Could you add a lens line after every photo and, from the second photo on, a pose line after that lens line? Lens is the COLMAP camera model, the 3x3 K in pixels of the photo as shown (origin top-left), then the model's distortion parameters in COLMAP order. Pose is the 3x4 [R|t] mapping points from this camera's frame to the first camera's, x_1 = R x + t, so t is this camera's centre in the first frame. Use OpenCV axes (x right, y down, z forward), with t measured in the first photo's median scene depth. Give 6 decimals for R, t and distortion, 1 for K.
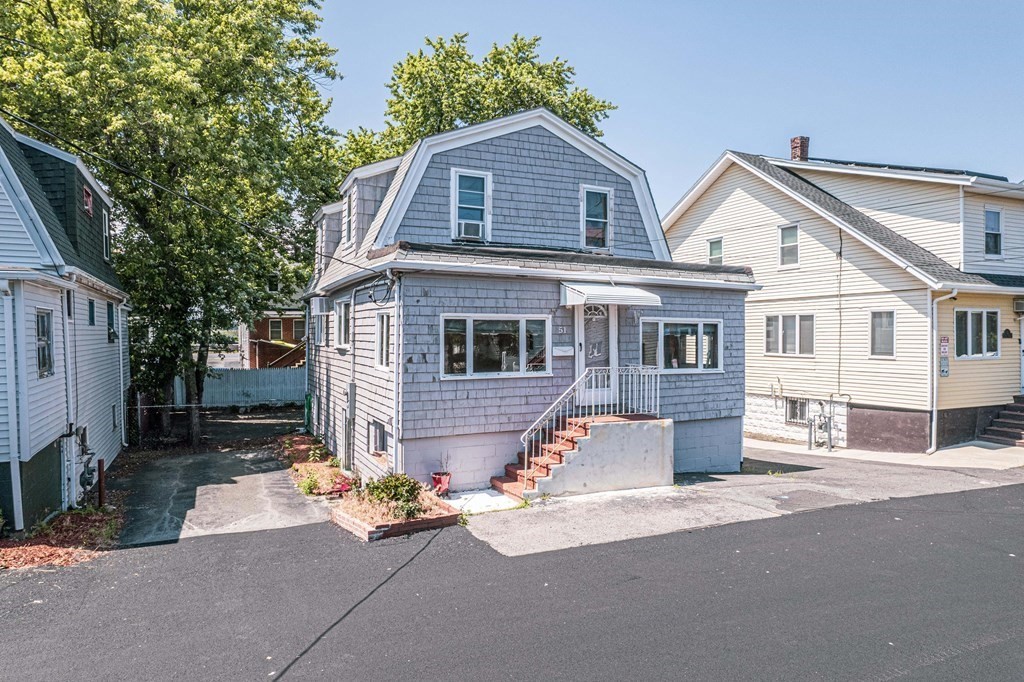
lens RADIAL K [[659.2, 0, 506.9], [0, 659.2, 343.9], [0, 0, 1]] dist [-0.055351, 0.047503]
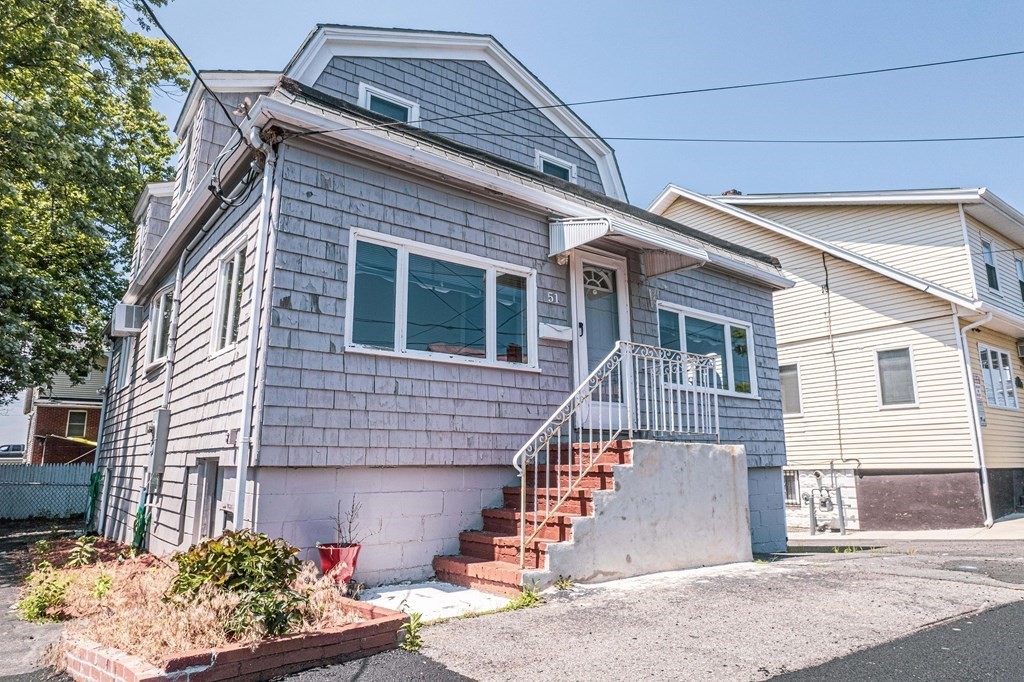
lens RADIAL K [[659.2, 0, 509.4], [0, 659.2, 339.7], [0, 0, 1]] dist [-0.055351, 0.047503]
pose [[0.975680, 0.040226, 0.215478, -0.071813], [0.005139, 0.978549, -0.205950, 0.123937], [-0.219140, 0.202049, 0.954544, 0.407094]]
